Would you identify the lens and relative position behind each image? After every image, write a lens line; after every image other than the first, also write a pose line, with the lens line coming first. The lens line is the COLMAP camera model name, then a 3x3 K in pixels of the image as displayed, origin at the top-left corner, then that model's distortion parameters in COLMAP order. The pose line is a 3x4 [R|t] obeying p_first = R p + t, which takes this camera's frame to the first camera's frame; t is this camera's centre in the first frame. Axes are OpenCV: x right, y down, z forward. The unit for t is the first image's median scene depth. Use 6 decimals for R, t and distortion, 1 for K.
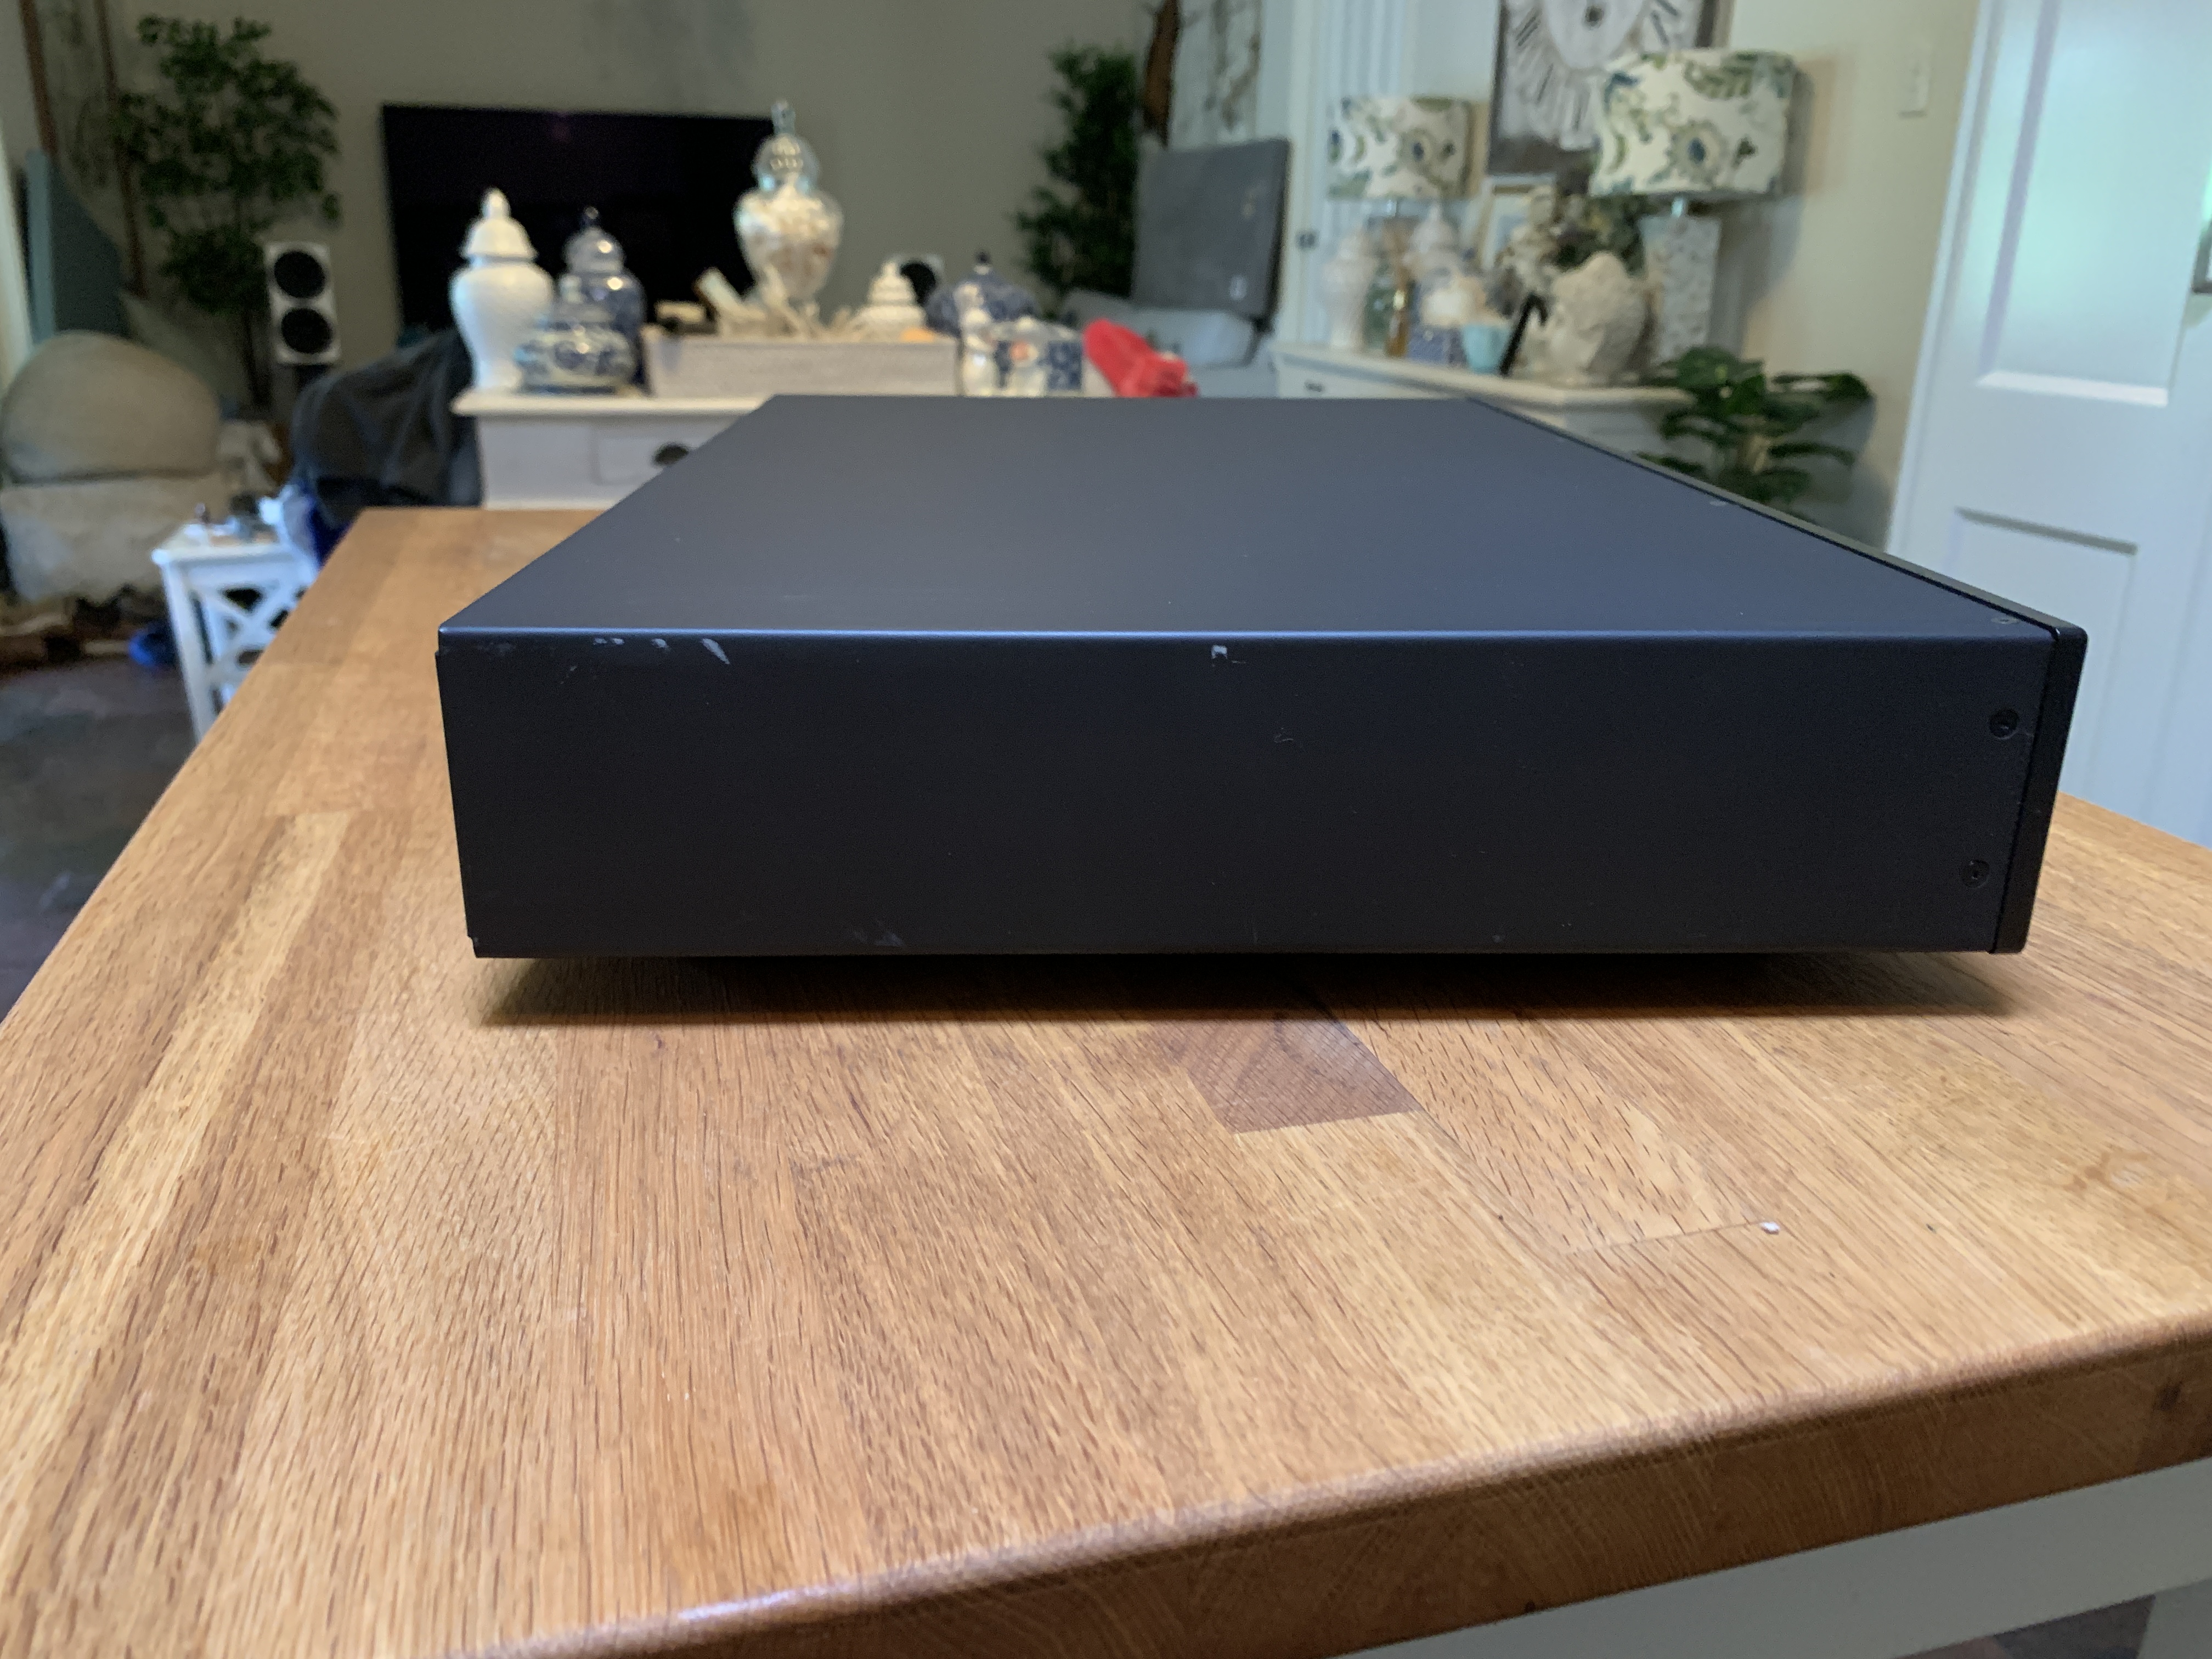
lens RADIAL K [[1727.4, 0, 1109.3], [0, 1727.4, 812.7], [0, 0, 1]] dist [0.005030, -0.014769]
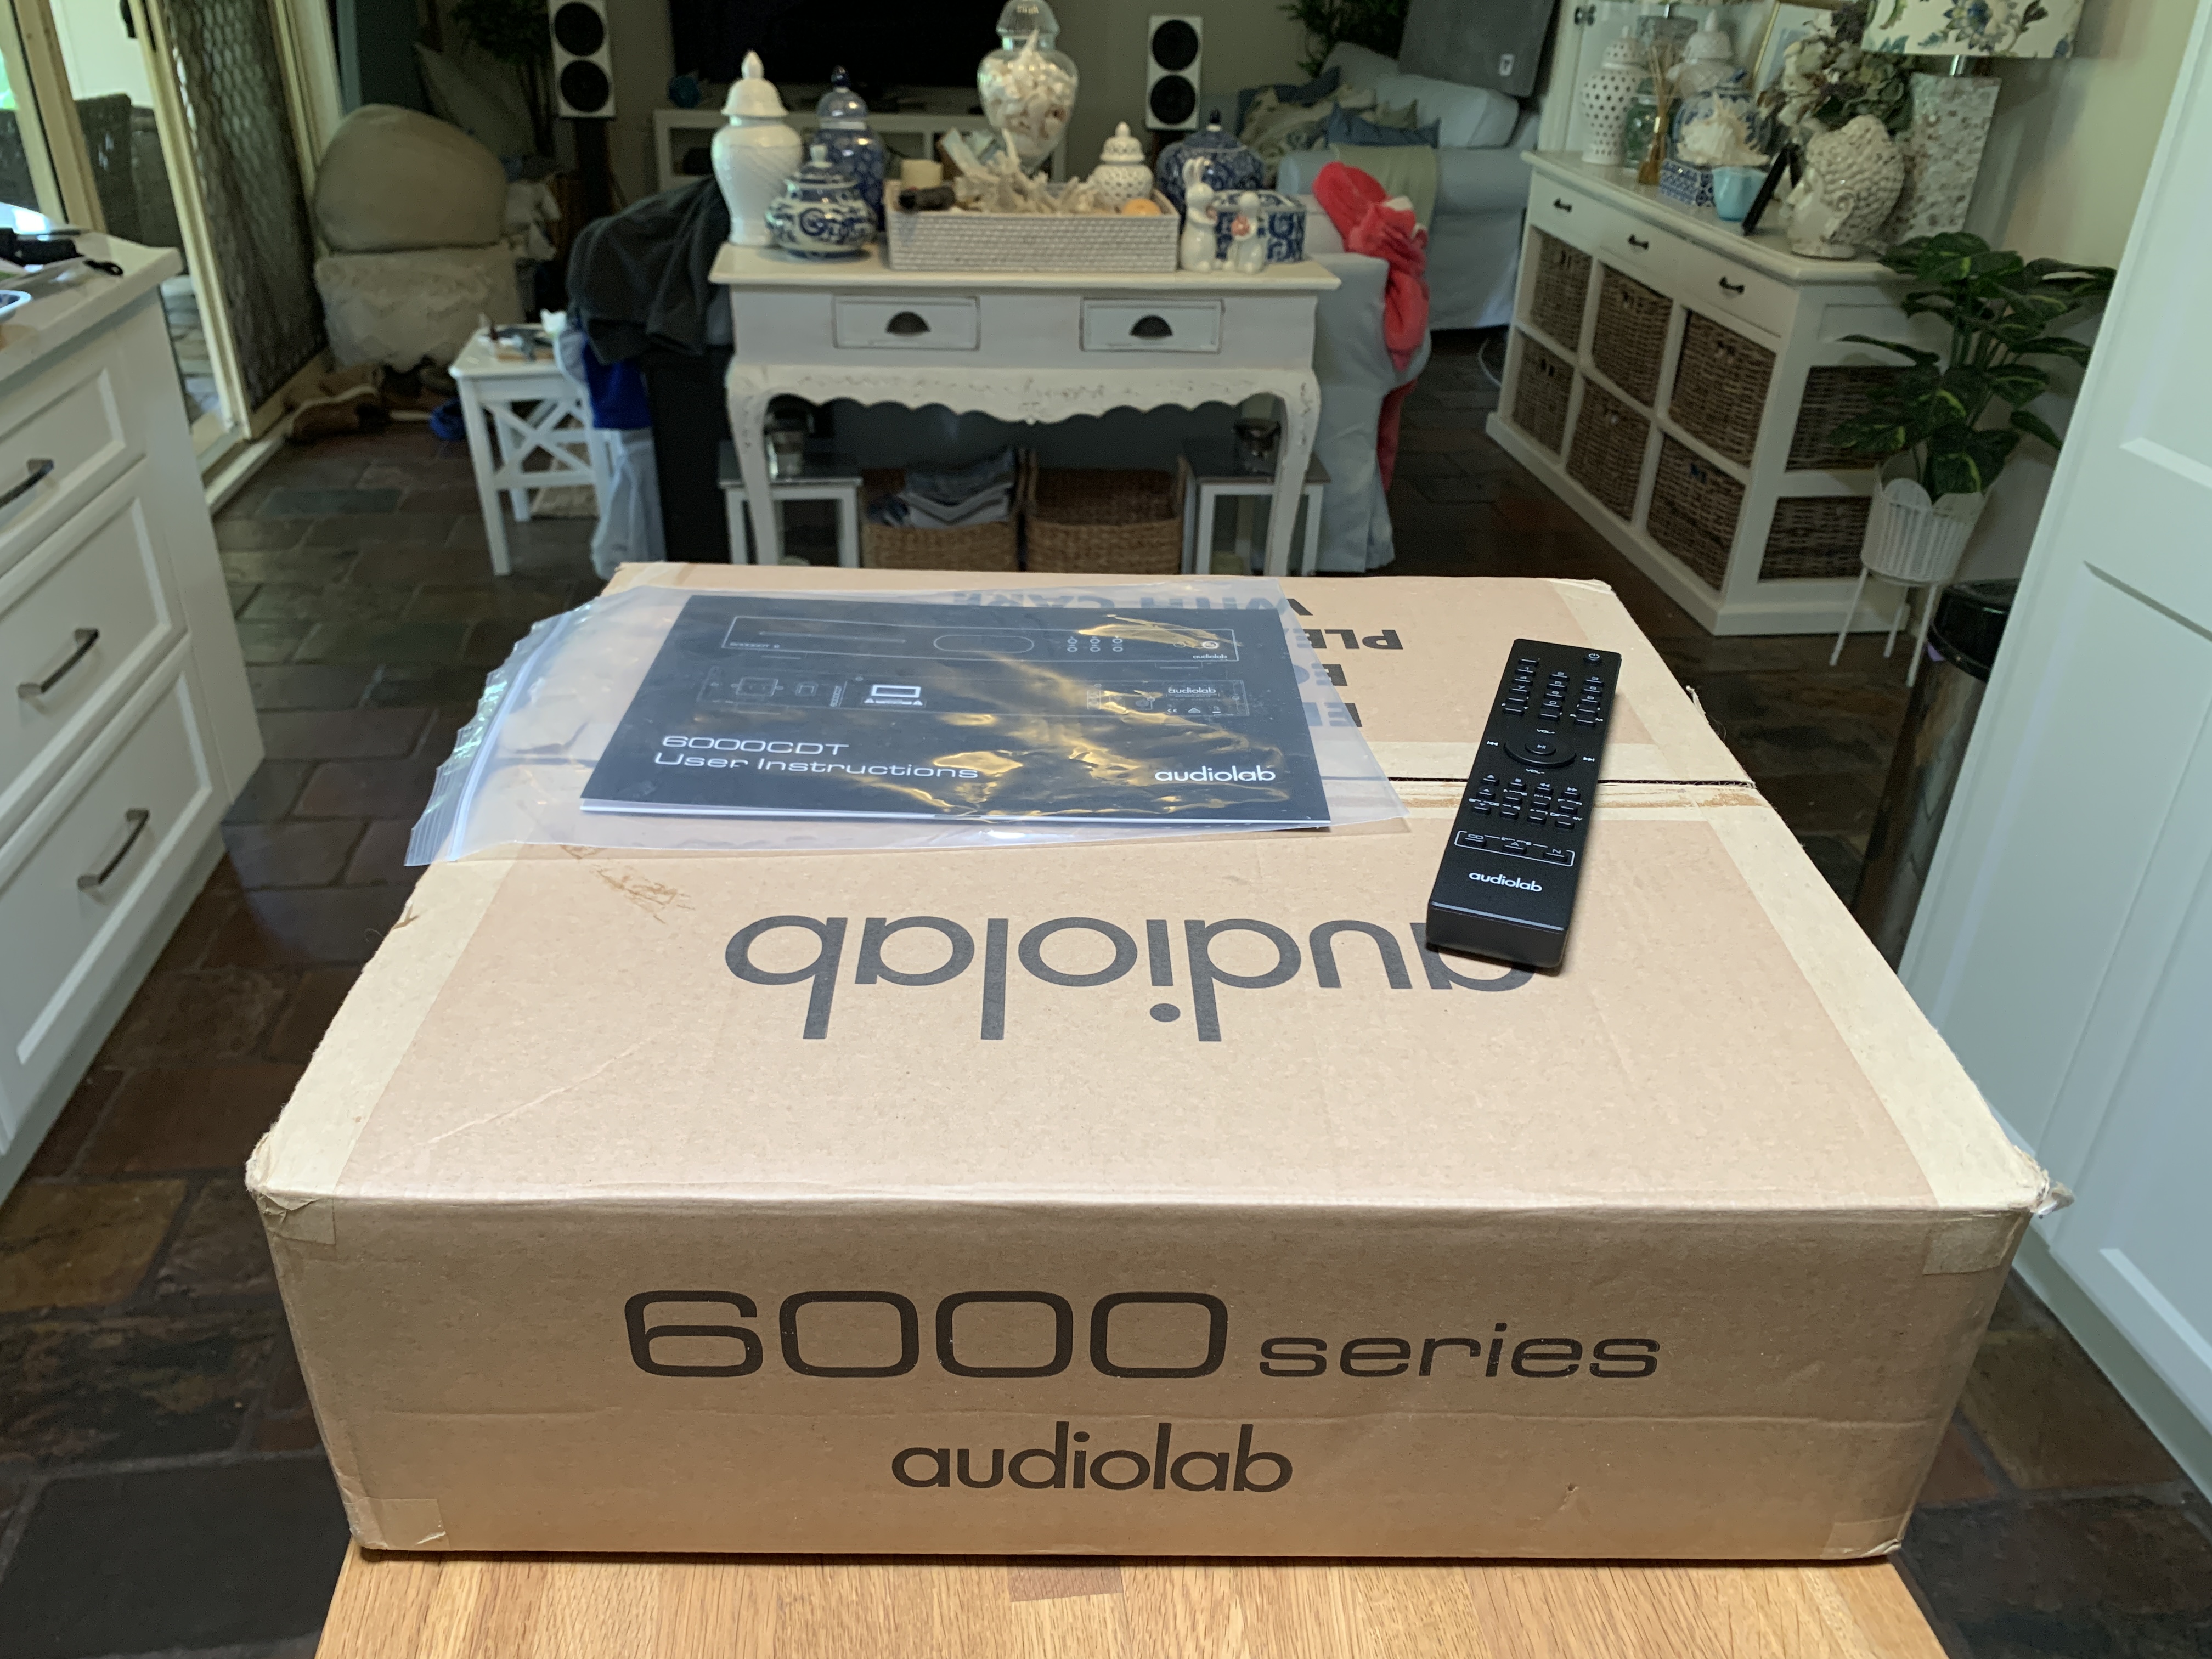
lens RADIAL K [[1727.4, 0, 1117.1], [0, 1727.4, 823.3], [0, 0, 1]] dist [0.005030, -0.014769]
pose [[0.987613, 0.090240, -0.128364, 0.042216], [-0.064259, 0.978936, 0.193790, -0.122017], [0.143148, -0.183141, 0.972609, -0.078200]]
